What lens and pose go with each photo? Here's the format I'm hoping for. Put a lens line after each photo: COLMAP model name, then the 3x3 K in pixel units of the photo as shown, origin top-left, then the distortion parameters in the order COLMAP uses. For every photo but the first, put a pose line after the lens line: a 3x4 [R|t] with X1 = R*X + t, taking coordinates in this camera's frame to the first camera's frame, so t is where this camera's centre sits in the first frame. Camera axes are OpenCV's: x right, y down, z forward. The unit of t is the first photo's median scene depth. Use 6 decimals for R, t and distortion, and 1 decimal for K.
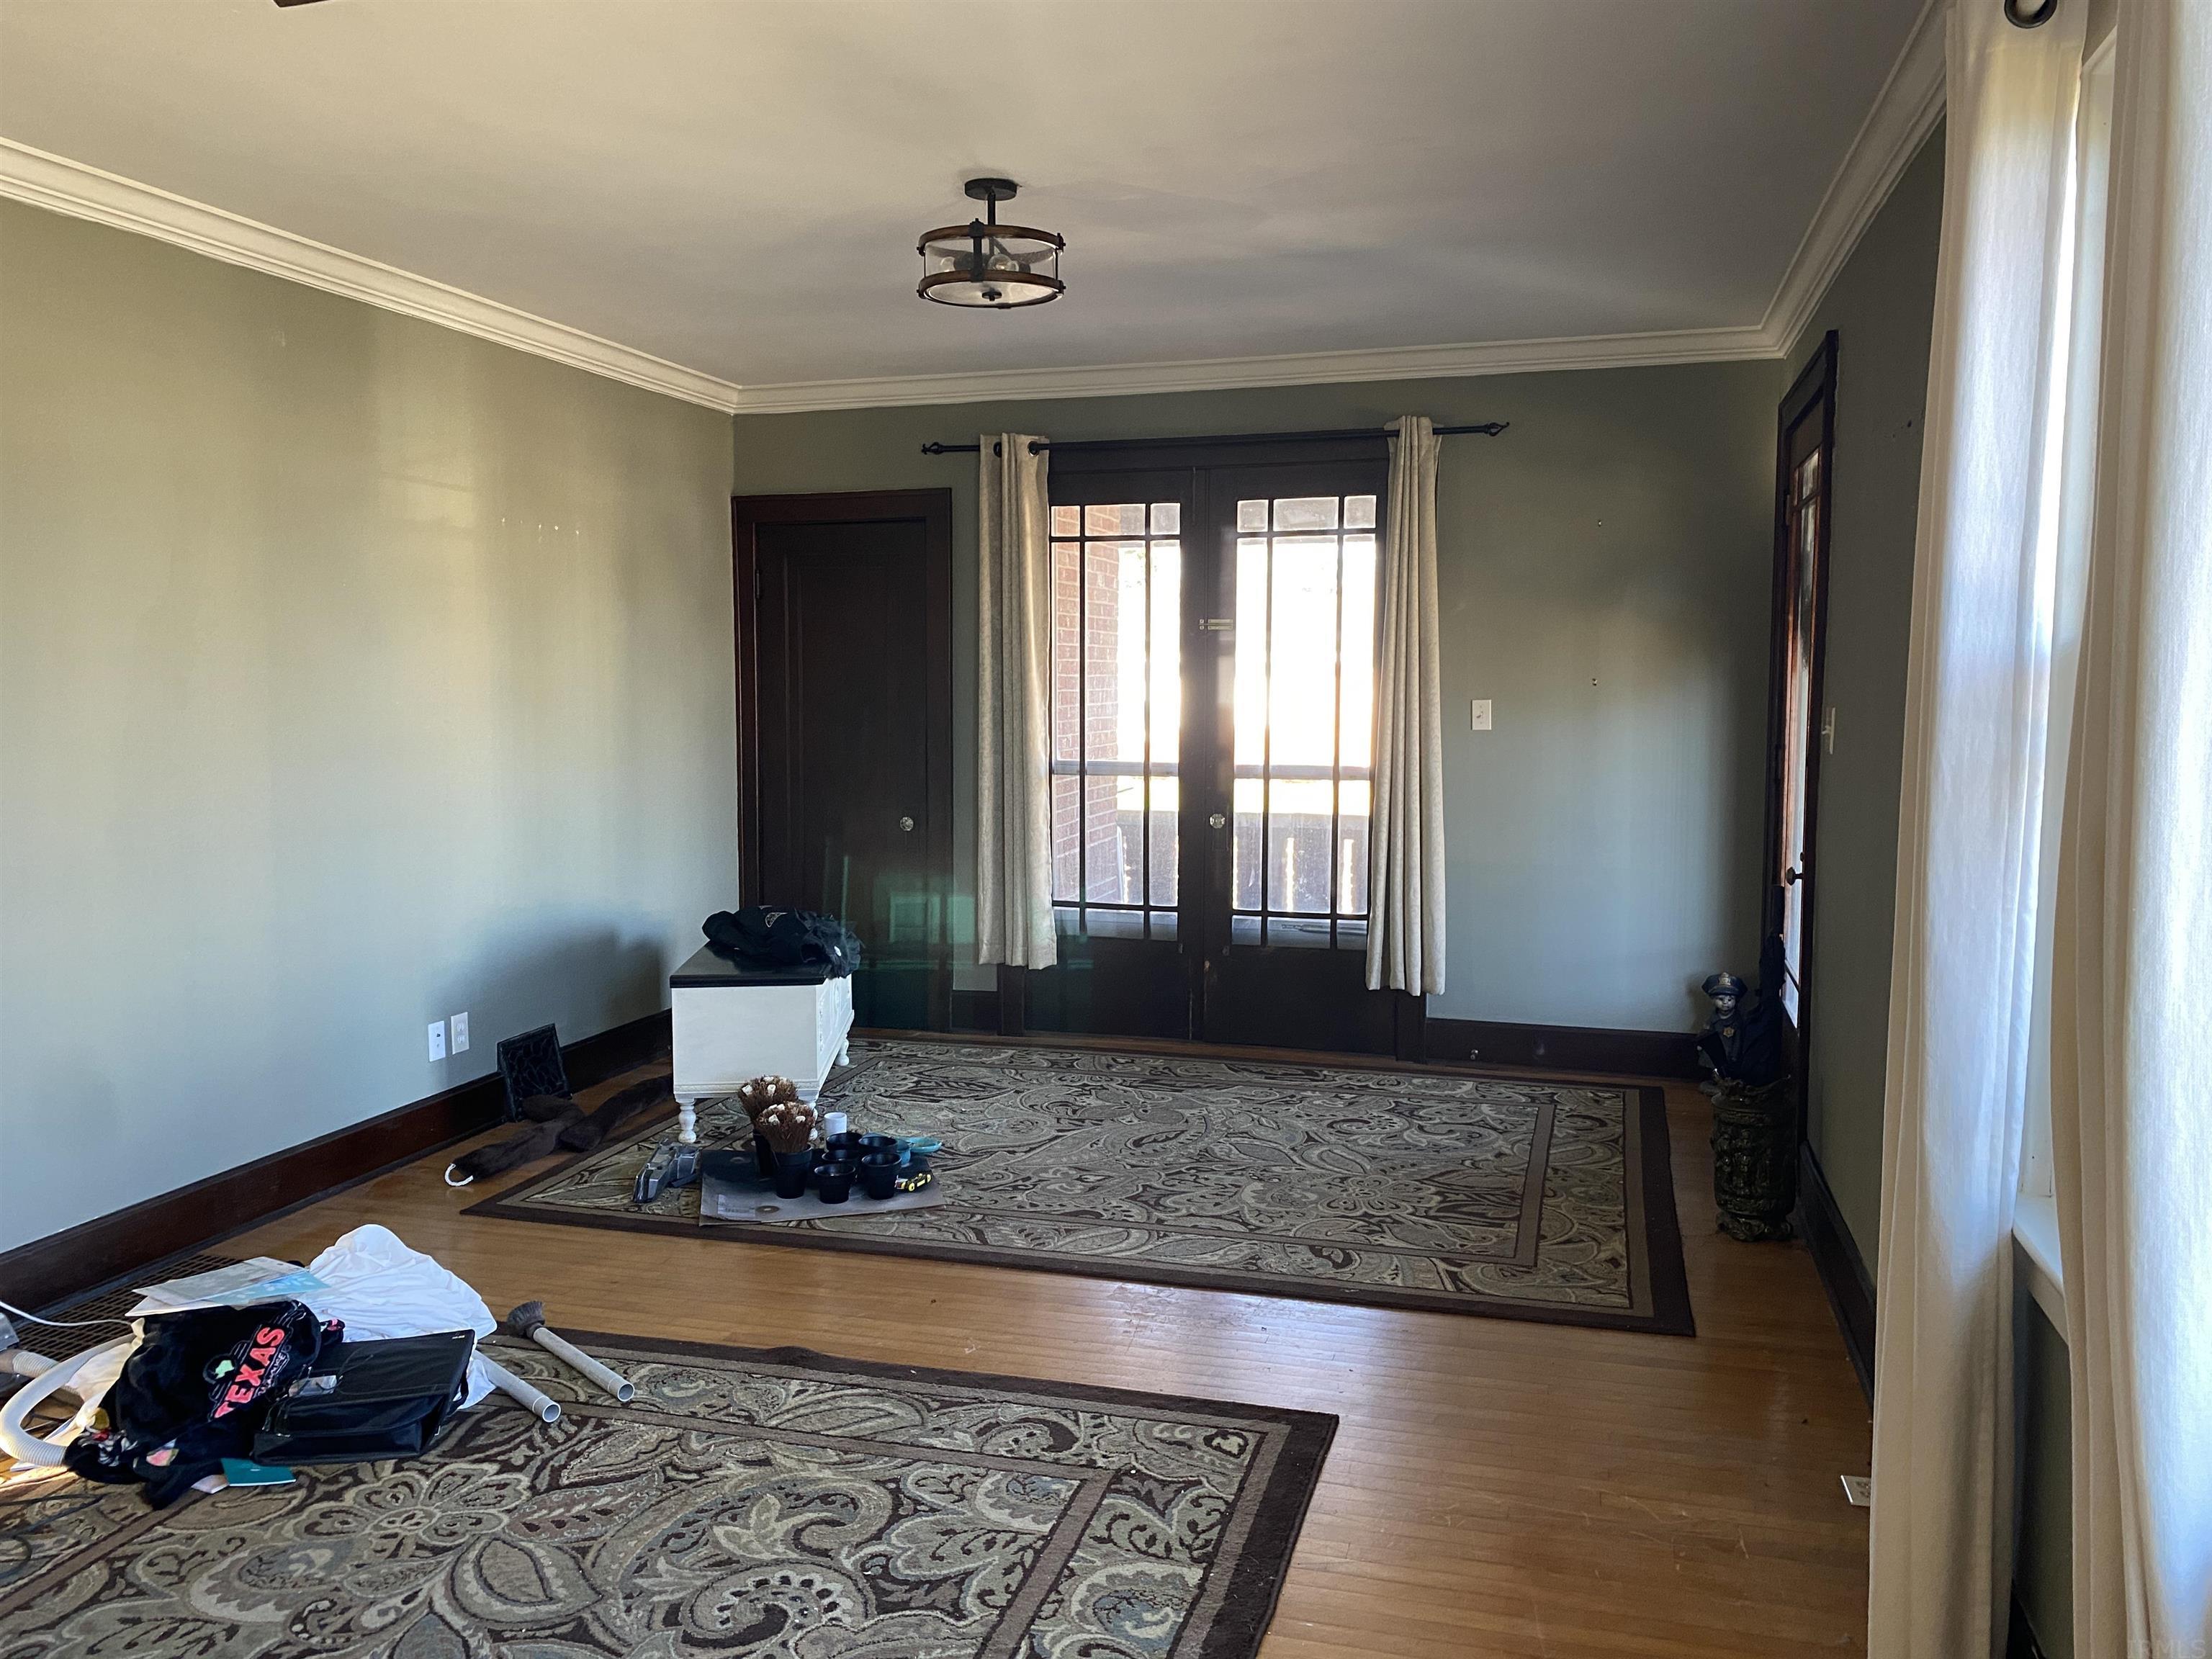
lens RADIAL K [[1708.8, 0, 1106.0], [0, 1708.8, 829.5], [0, 0, 1]] dist [0.112780, -0.182270]
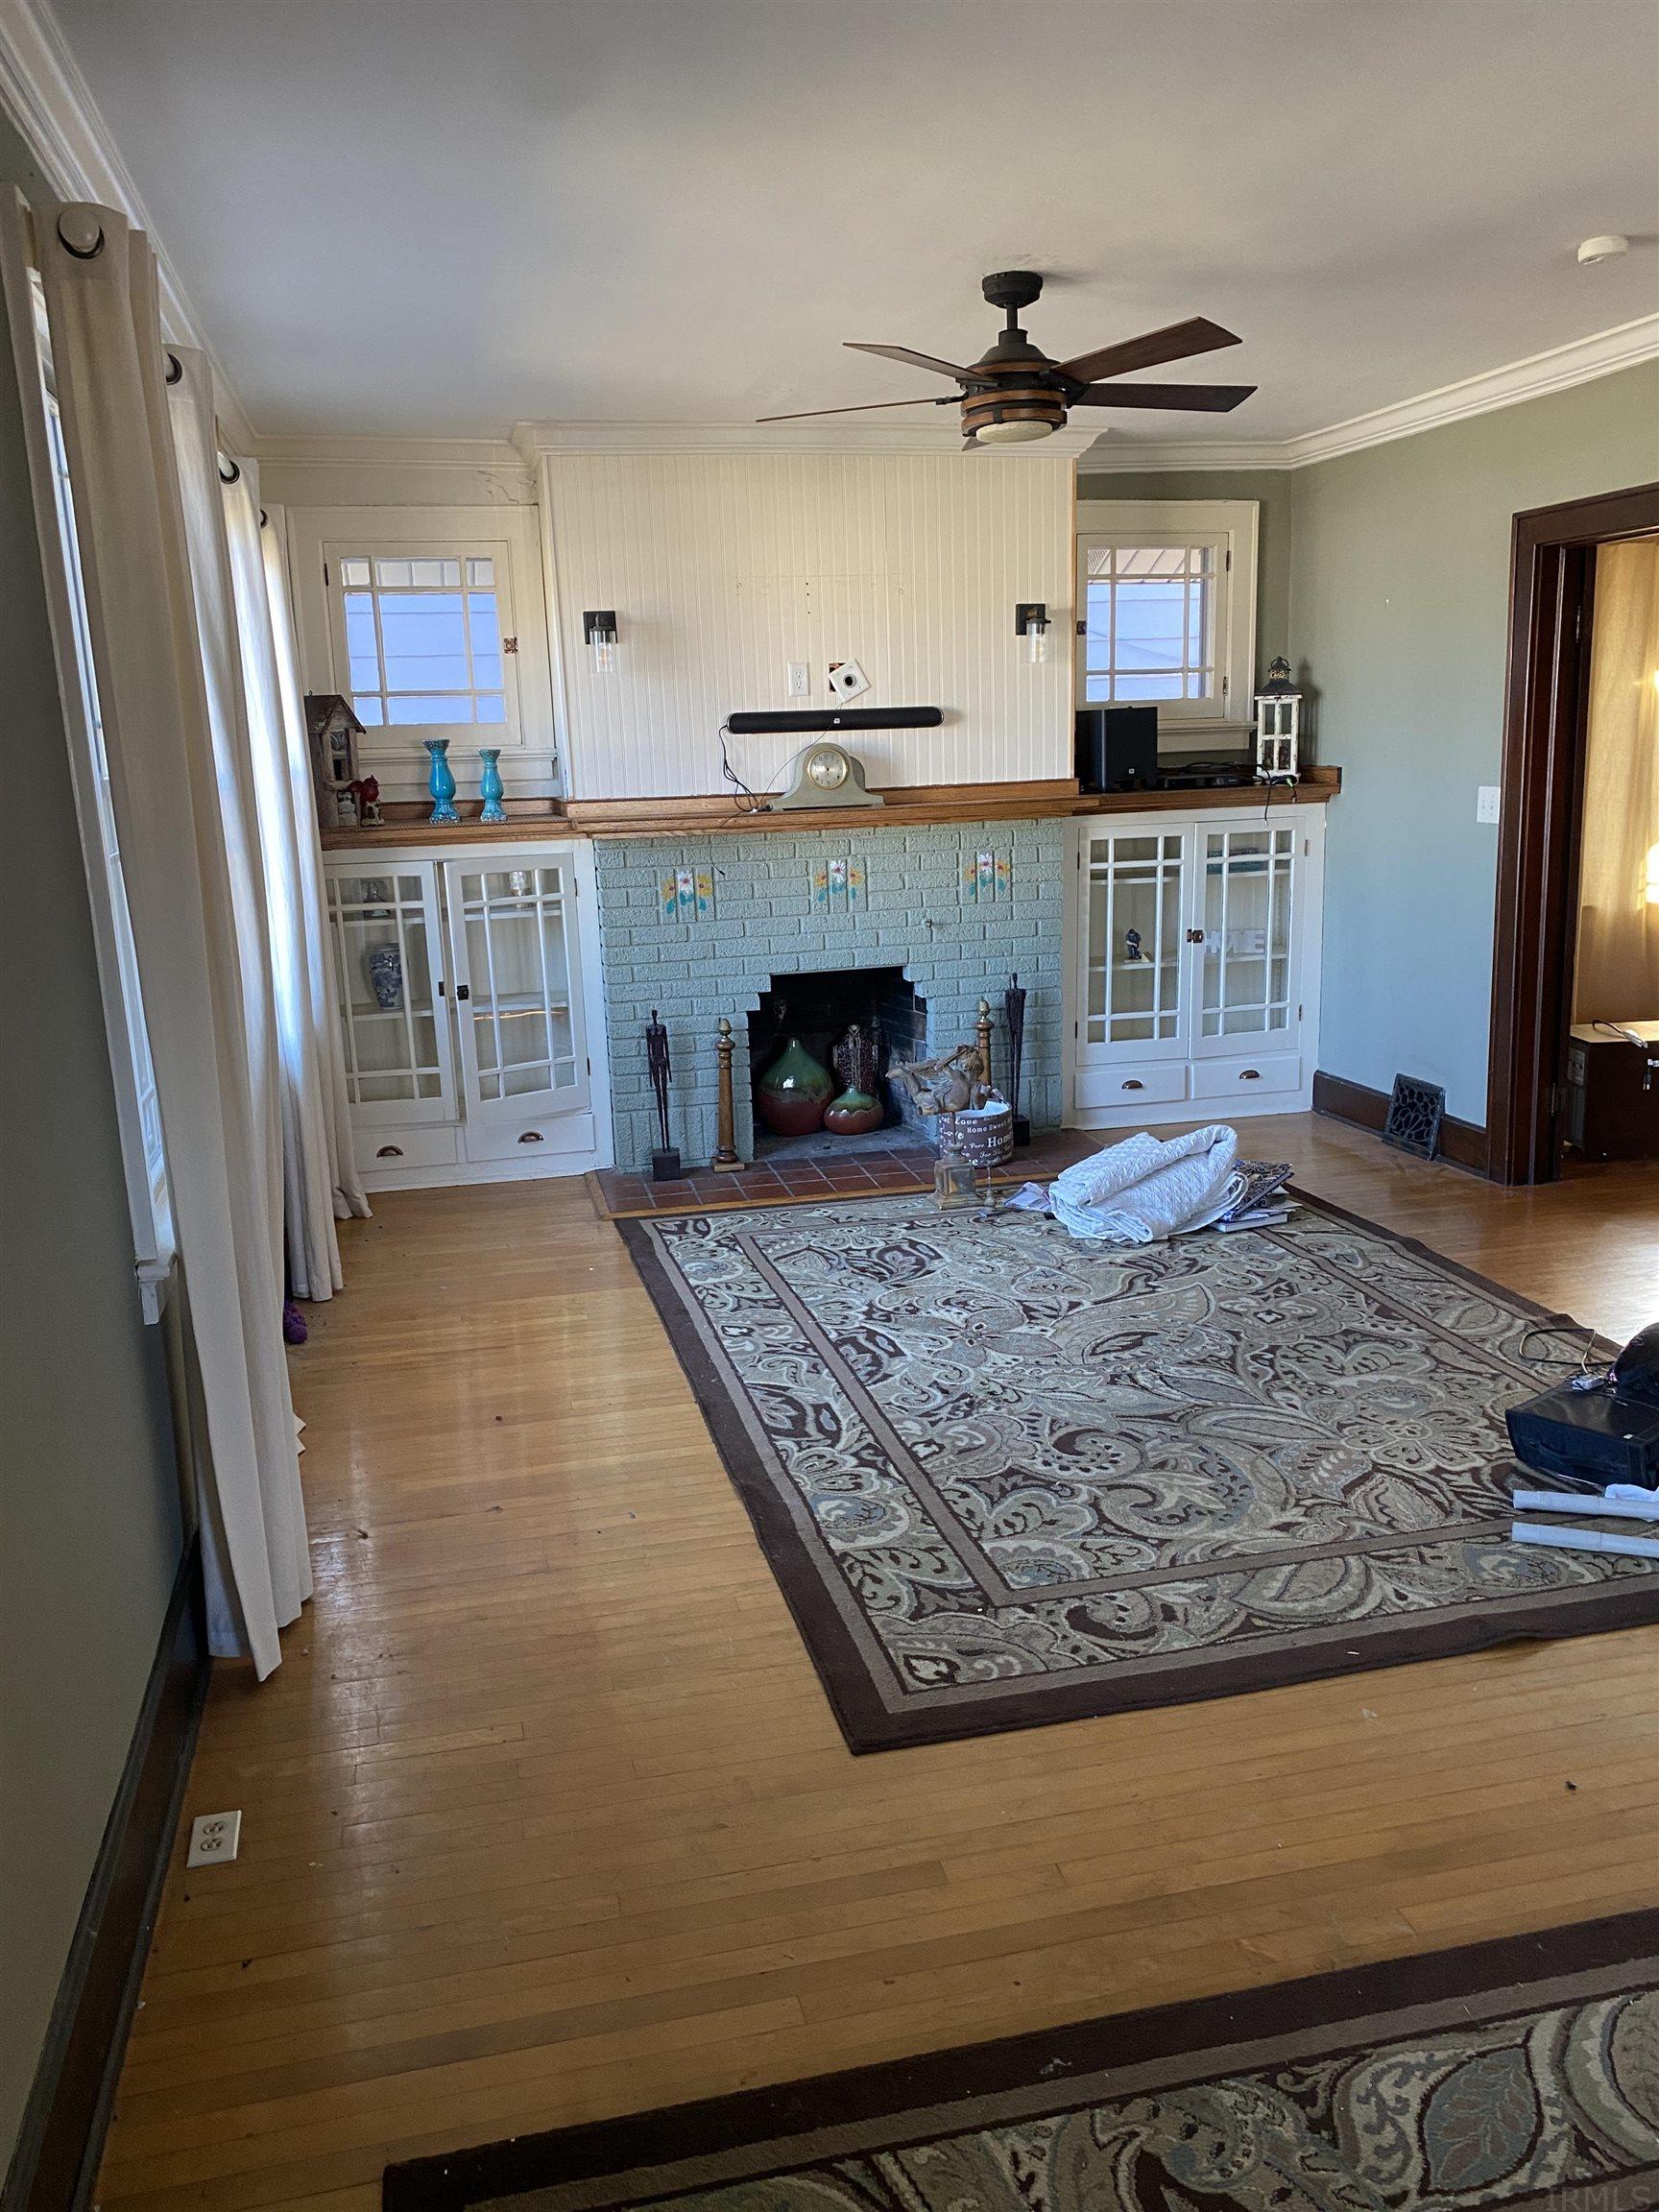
lens RADIAL K [[1708.8, 0, 829.5], [0, 1708.8, 1106.0], [0, 0, 1]] dist [0.112780, -0.182270]
pose [[-0.869184, 0.130073, -0.477075, 0.556327], [-0.016458, 0.956640, 0.290809, -0.199714], [0.494215, 0.260618, -0.829355, 1.812028]]
